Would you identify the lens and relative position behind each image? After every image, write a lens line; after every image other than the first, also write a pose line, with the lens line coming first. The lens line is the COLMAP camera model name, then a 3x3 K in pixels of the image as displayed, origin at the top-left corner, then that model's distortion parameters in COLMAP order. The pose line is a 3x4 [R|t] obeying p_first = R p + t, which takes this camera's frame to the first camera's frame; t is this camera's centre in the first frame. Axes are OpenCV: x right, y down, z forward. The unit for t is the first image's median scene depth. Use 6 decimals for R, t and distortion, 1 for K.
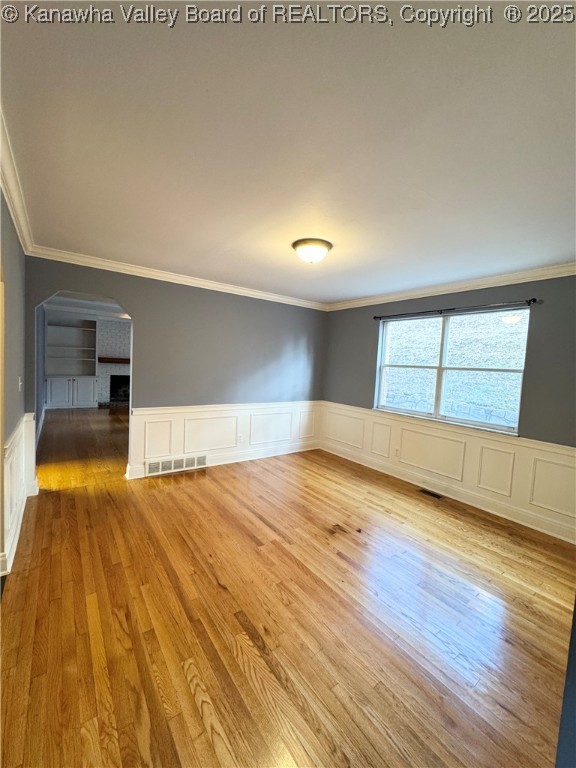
lens RADIAL K [[309.1, 0, 285.2], [0, 309.1, 385.1], [0, 0, 1]] dist [-0.000427, -0.000013]
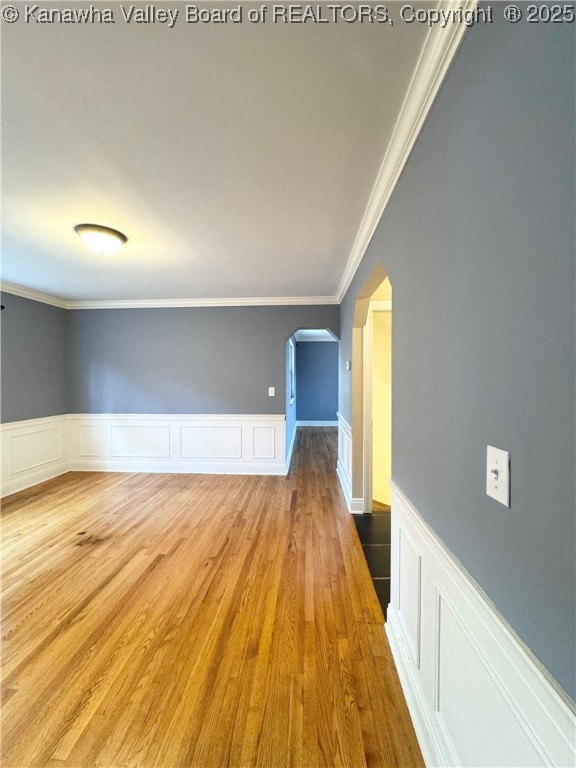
lens RADIAL K [[309.1, 0, 288.1], [0, 309.1, 380.4], [0, 0, 1]] dist [-0.000427, -0.000013]
pose [[-0.766814, -0.061602, 0.638906, -0.951807], [0.007935, 0.994398, 0.105402, -0.128070], [-0.641820, 0.085893, -0.762030, 1.406250]]
